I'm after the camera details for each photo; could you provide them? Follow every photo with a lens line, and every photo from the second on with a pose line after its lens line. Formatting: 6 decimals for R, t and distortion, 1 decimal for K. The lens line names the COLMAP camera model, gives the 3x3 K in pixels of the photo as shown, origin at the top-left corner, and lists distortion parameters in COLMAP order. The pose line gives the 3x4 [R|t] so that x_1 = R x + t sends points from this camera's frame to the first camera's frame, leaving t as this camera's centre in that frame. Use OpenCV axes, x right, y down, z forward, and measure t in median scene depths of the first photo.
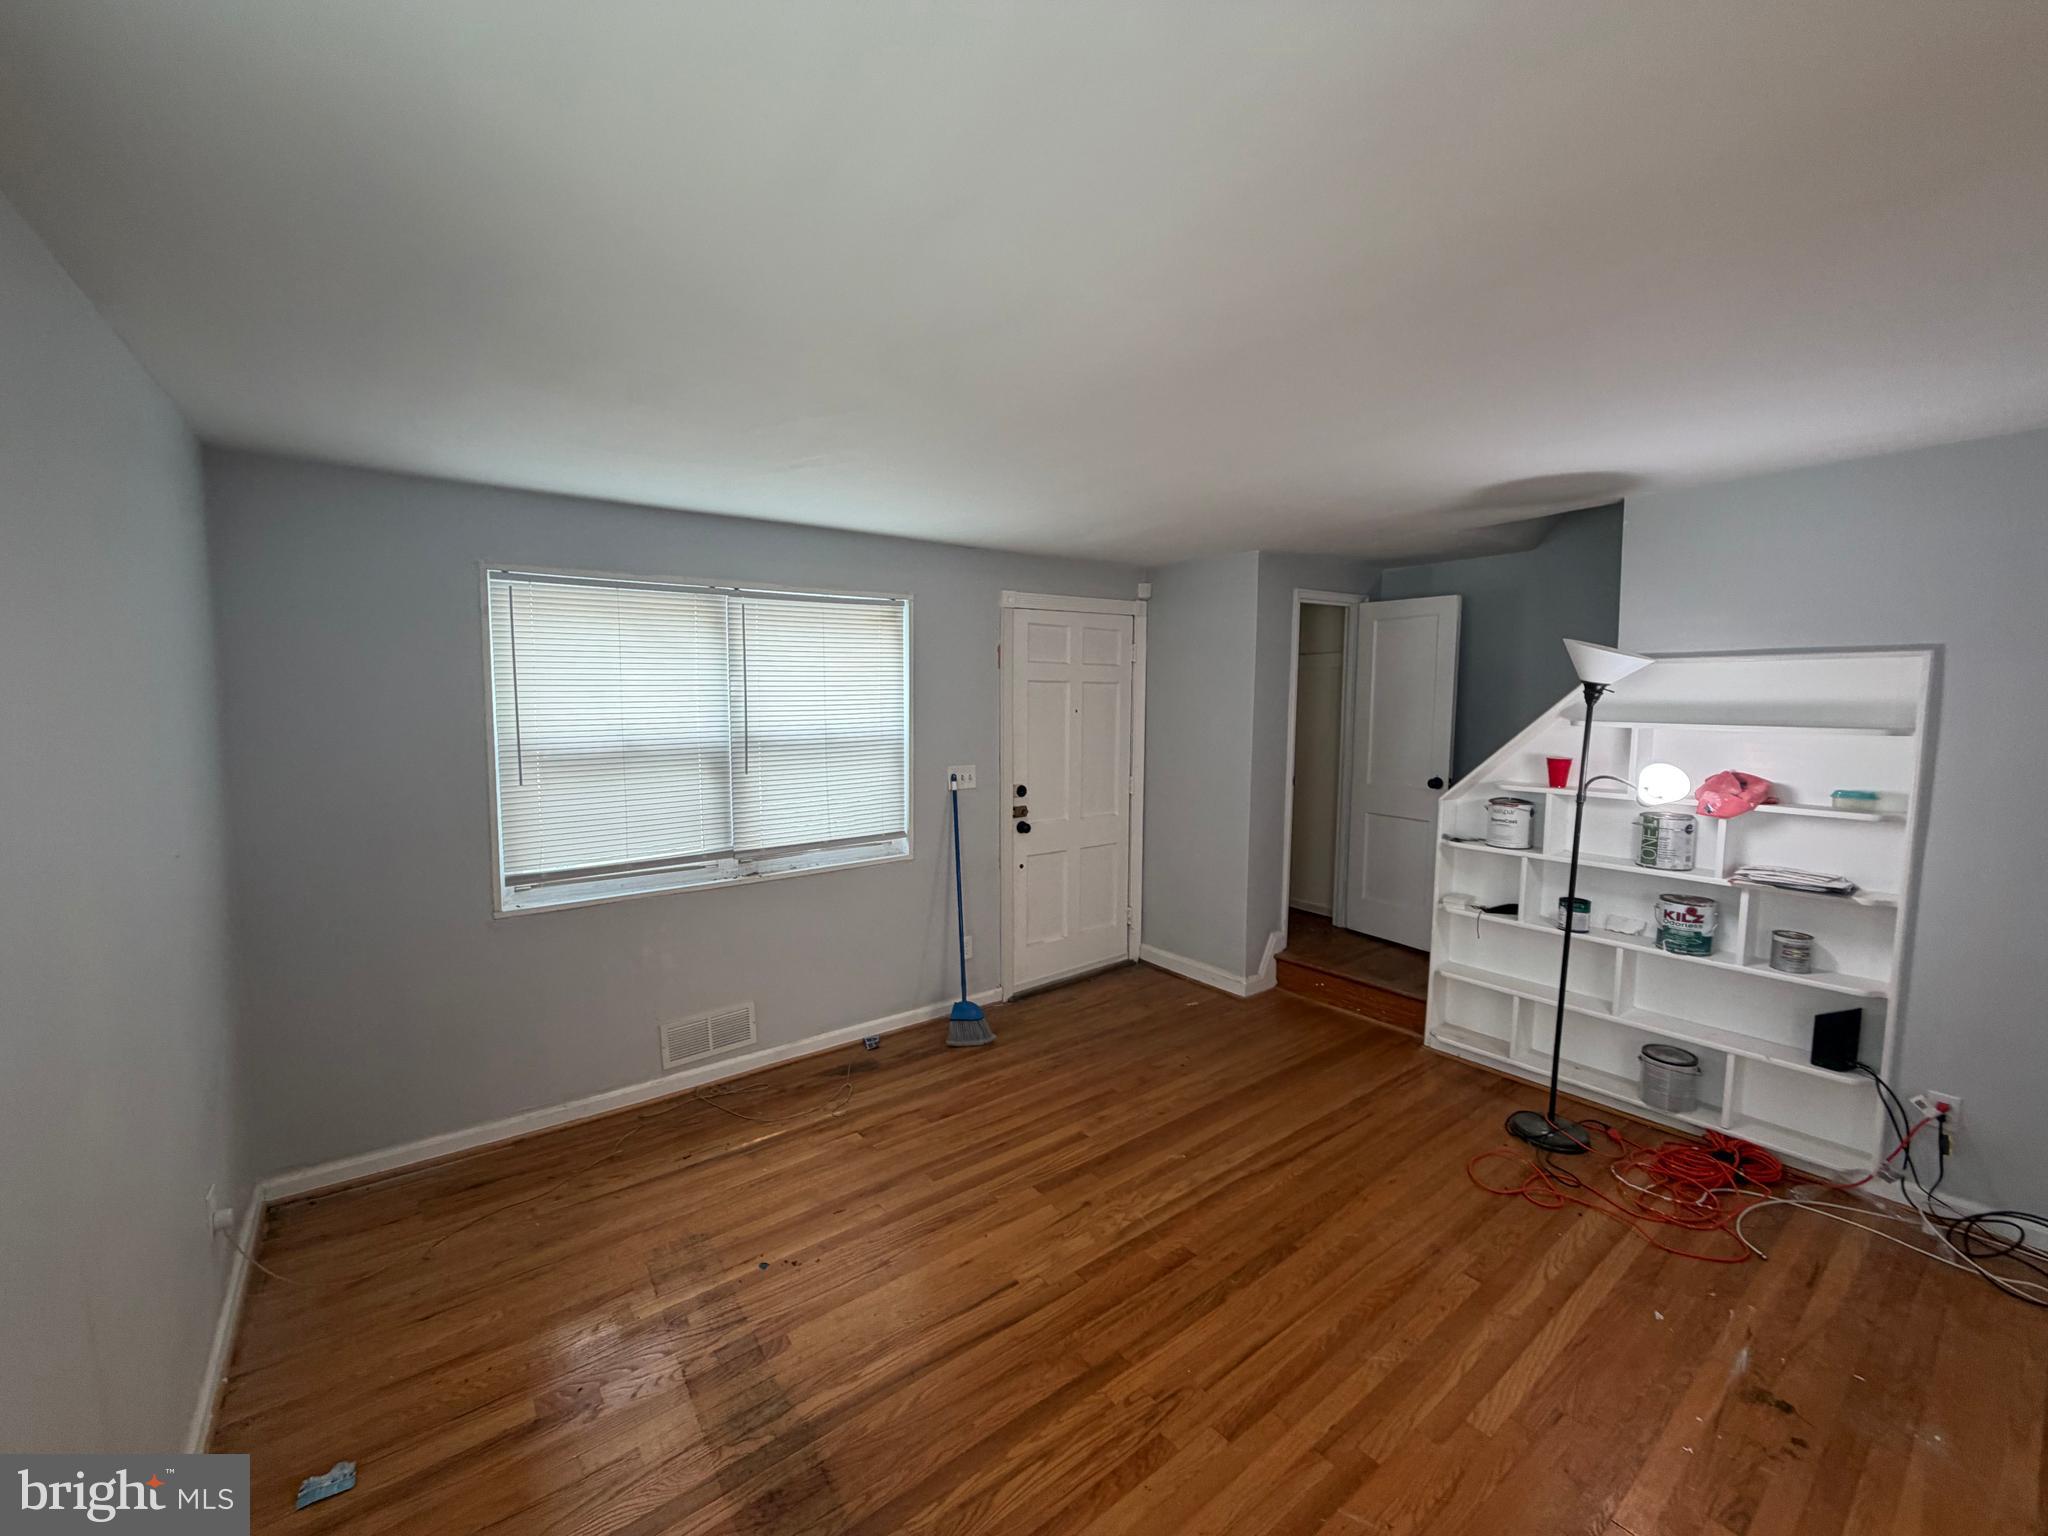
lens RADIAL K [[823.8, 0, 1024.0], [0, 823.8, 768.0], [0, 0, 1]] dist [0.000663, 0.000105]
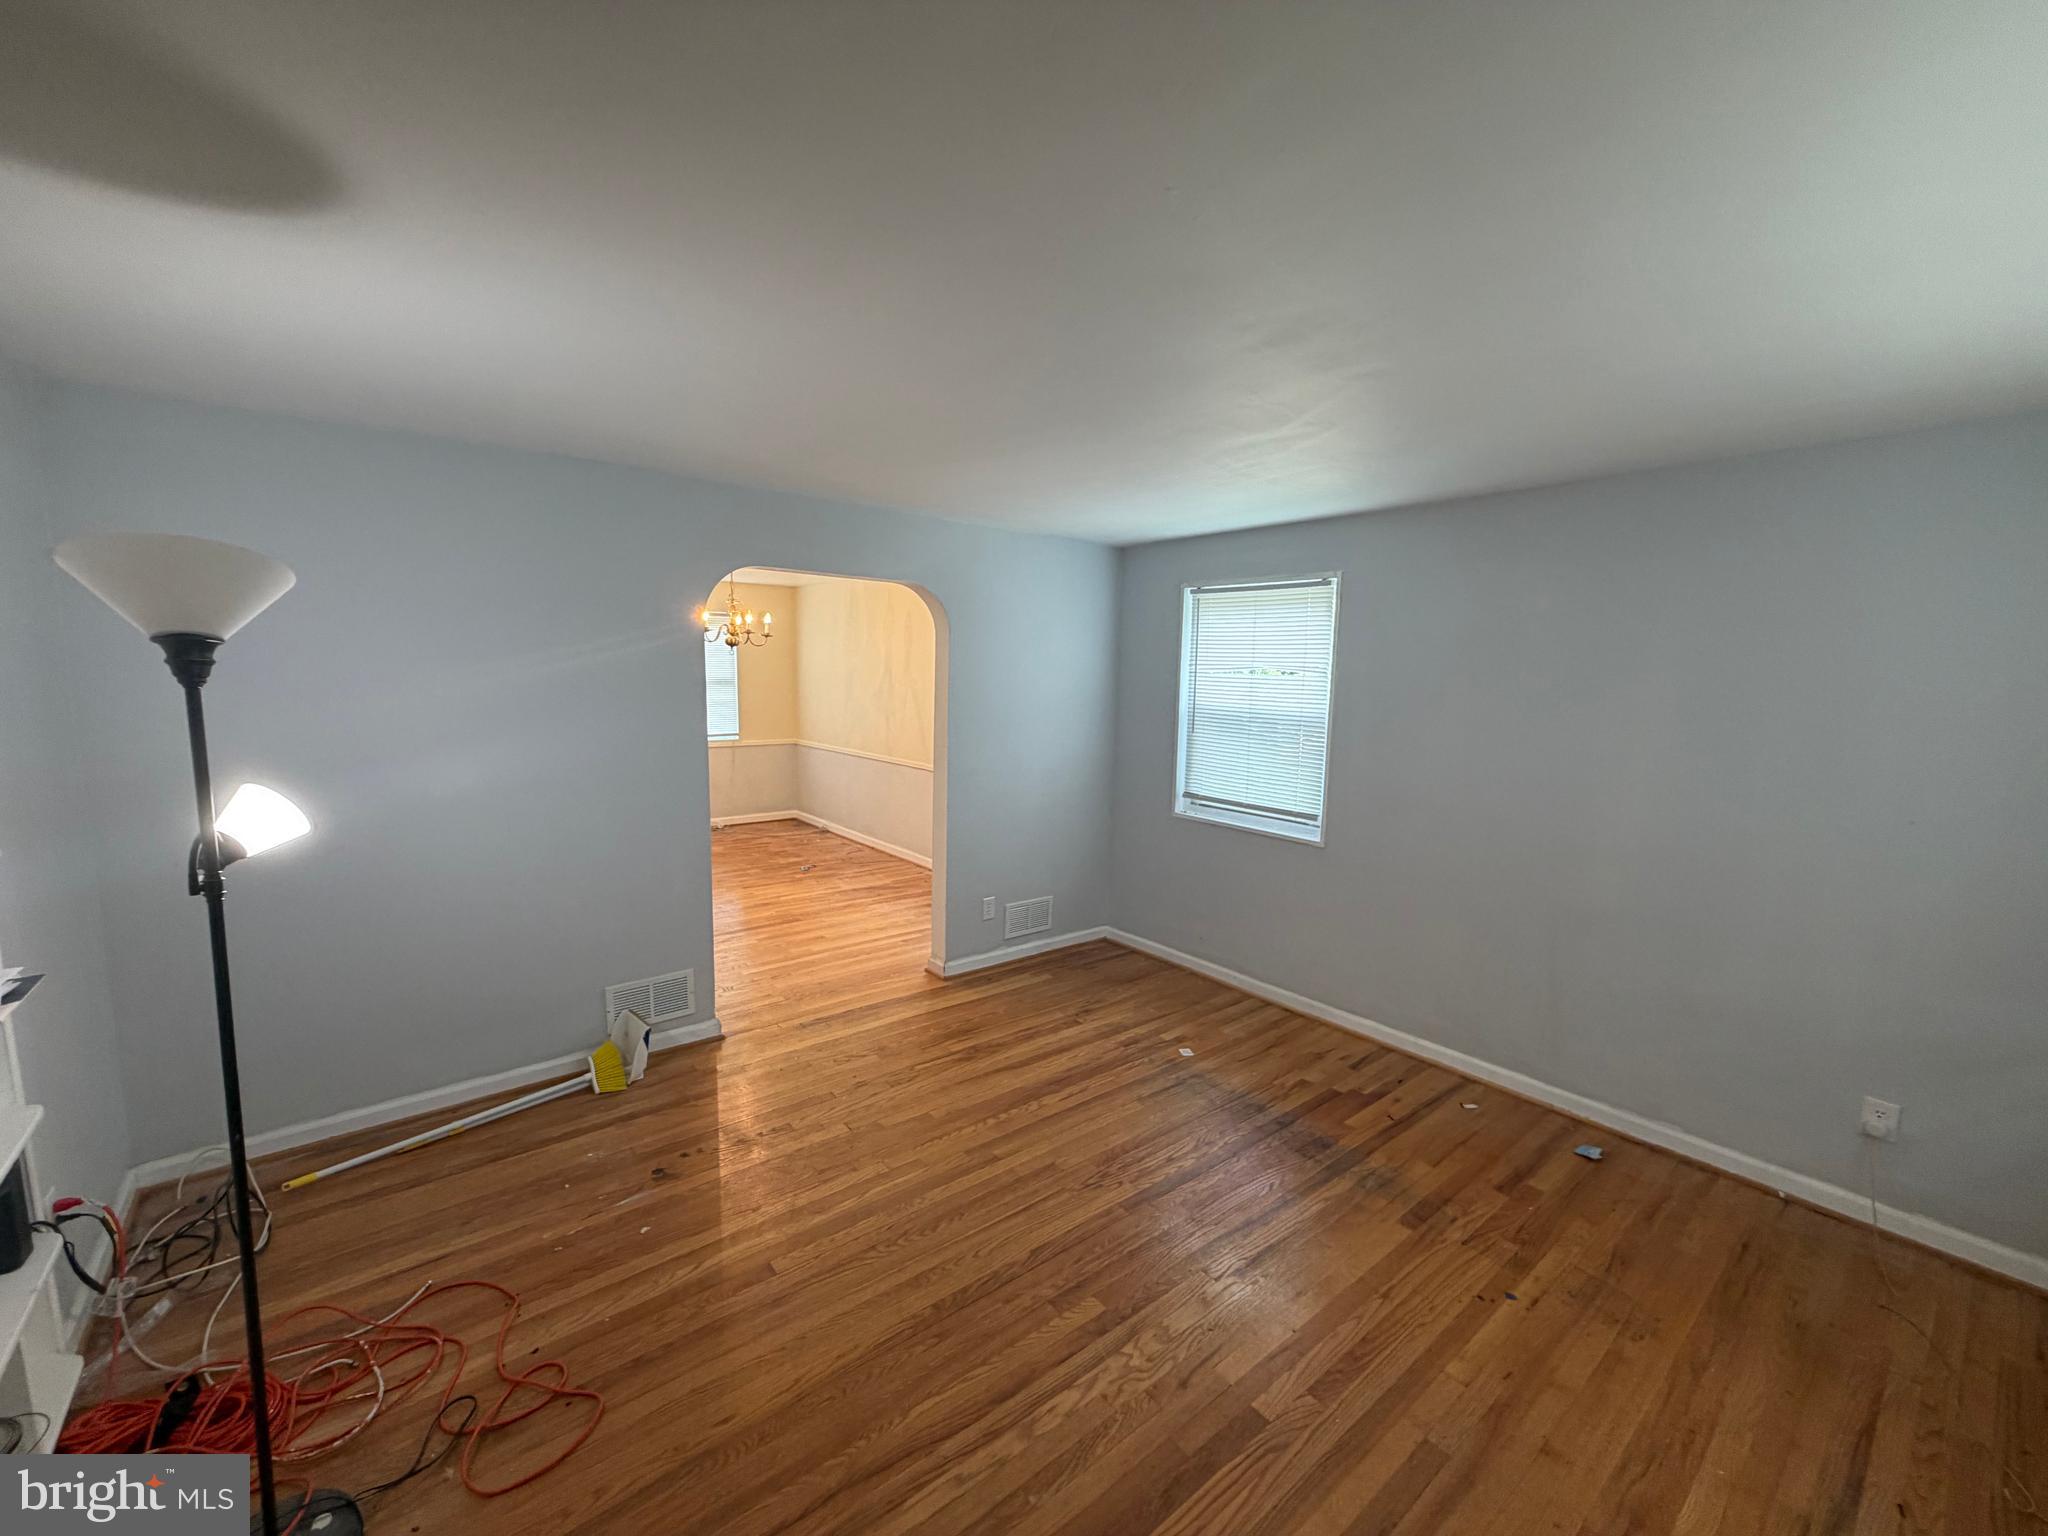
lens RADIAL K [[823.8, 0, 1024.0], [0, 823.8, 768.0], [0, 0, 1]] dist [0.000663, 0.000105]
pose [[-0.999399, -0.013229, -0.032055, 0.269197], [-0.019765, 0.976837, 0.213070, -0.165923], [0.028494, 0.213575, -0.976511, 1.732930]]
